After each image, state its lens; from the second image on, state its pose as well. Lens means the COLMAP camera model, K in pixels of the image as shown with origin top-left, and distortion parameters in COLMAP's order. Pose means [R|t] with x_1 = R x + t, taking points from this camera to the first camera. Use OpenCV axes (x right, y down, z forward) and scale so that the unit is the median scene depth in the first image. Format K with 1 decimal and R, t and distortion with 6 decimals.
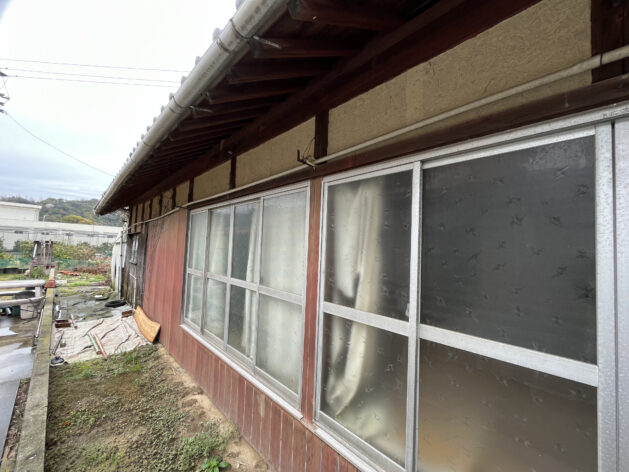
lens RADIAL K [[255.0, 0, 316.0], [0, 255.0, 236.9], [0, 0, 1]] dist [0.001014, -0.000532]
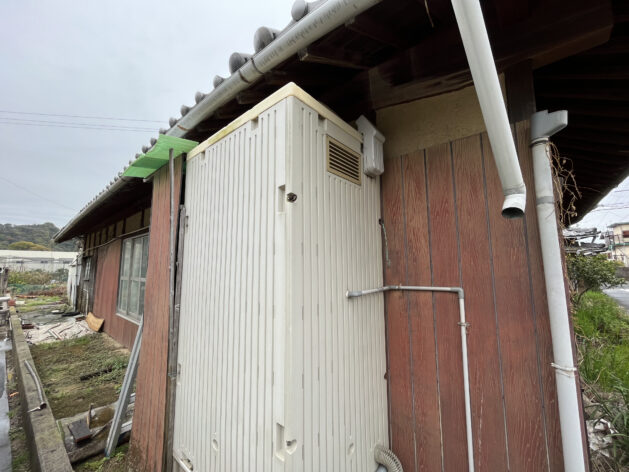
lens RADIAL K [[255.0, 0, 313.2], [0, 255.0, 235.7], [0, 0, 1]] dist [0.001014, -0.000532]
pose [[0.995058, -0.038510, 0.091521, 0.265277], [0.044488, 0.996944, -0.064209, 0.012945], [-0.088768, 0.067963, 0.993731, -0.333466]]
